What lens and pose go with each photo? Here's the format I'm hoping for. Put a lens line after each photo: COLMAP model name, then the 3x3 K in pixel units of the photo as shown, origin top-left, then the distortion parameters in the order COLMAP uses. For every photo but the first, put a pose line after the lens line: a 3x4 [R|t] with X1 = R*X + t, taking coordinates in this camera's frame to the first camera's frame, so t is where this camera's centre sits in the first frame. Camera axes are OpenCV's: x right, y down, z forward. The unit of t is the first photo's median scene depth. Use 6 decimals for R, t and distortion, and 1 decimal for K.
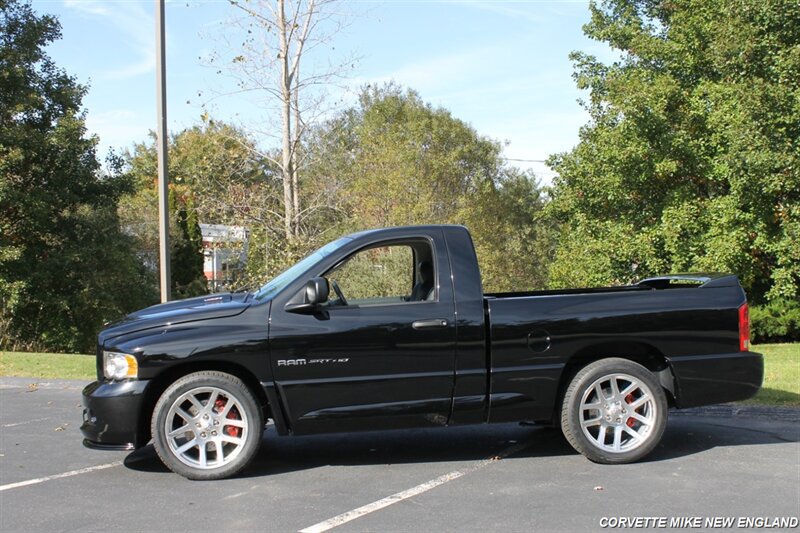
lens RADIAL K [[1035.8, 0, 400.0], [0, 1035.8, 266.5], [0, 0, 1]] dist [-0.063484, 0.027885]
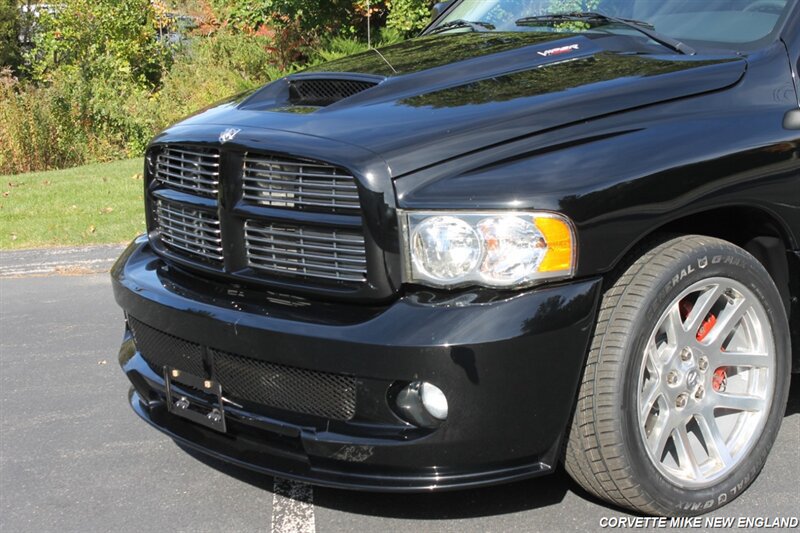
lens RADIAL K [[1464.4, 0, 384.5], [0, 1464.4, 266.7], [0, 0, 1]] dist [-0.041176, 0.223952]
pose [[0.830074, -0.111027, 0.546489, -0.562037], [0.016439, 0.984426, 0.175031, 0.015273], [-0.557411, -0.136305, 0.818971, 0.602983]]
